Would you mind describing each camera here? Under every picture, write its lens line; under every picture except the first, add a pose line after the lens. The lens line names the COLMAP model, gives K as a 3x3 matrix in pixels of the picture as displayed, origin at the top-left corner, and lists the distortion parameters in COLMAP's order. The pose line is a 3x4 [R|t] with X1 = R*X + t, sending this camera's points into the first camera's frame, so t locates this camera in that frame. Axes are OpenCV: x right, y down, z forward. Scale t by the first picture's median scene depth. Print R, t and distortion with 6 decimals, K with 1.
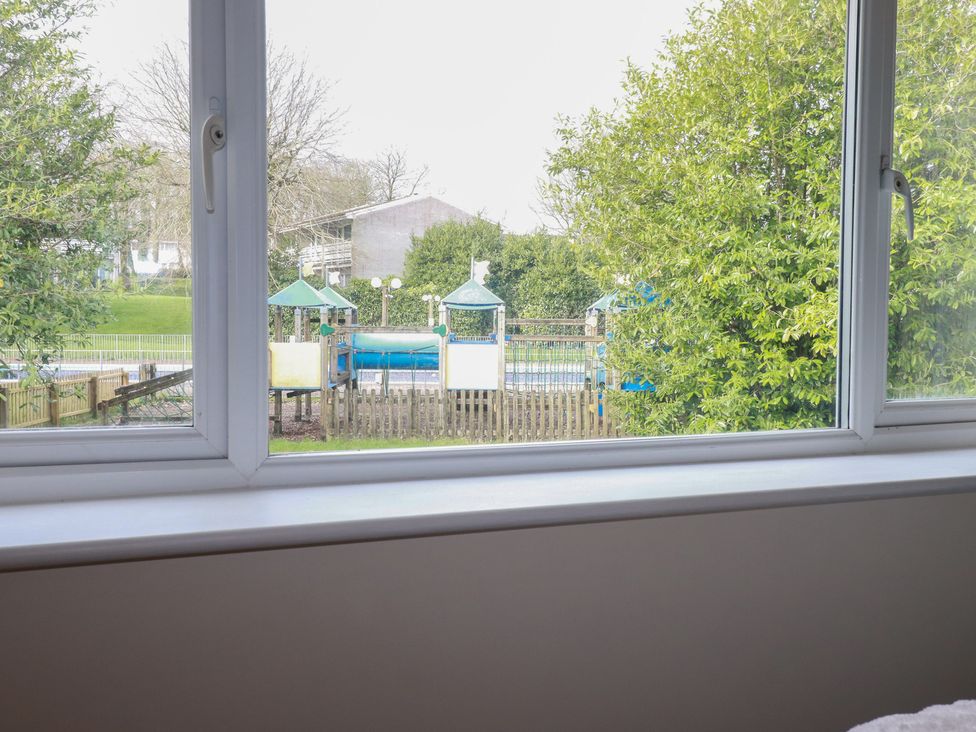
lens RADIAL K [[804.1, 0, 488.0], [0, 804.1, 366.0], [0, 0, 1]] dist [0.074440, -0.102245]
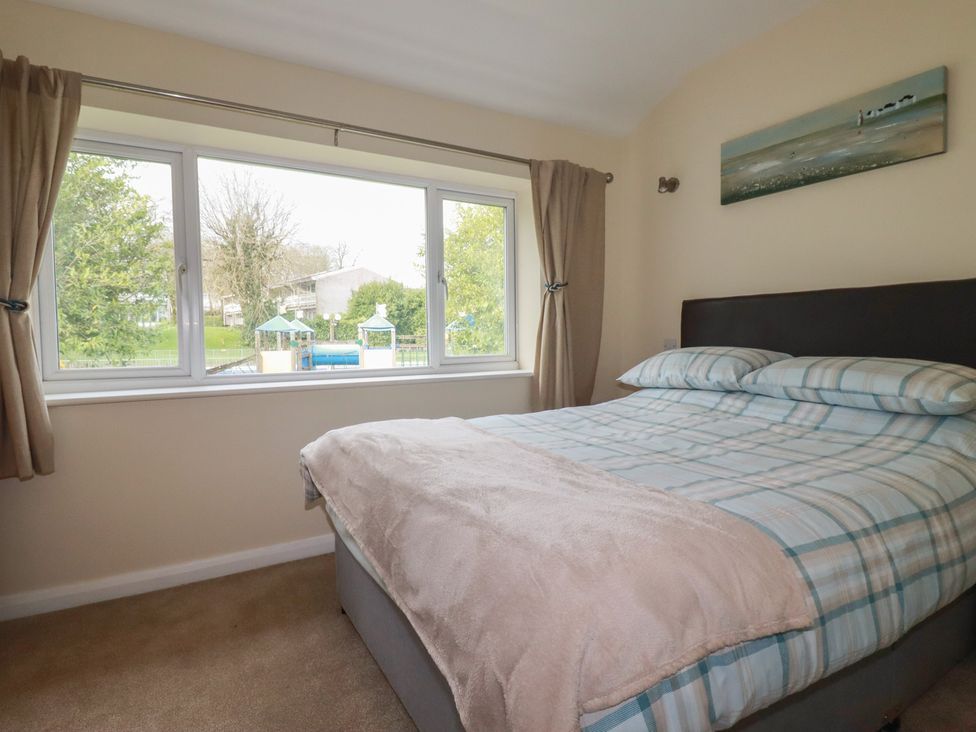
lens RADIAL K [[480.6, 0, 488.0], [0, 480.6, 366.0], [0, 0, 1]] dist [0.023769, -0.028187]
pose [[0.988559, -0.026968, 0.148405, 0.058572], [0.026786, 0.999636, 0.003227, 0.011650], [-0.148438, 0.000785, 0.988921, -0.109497]]
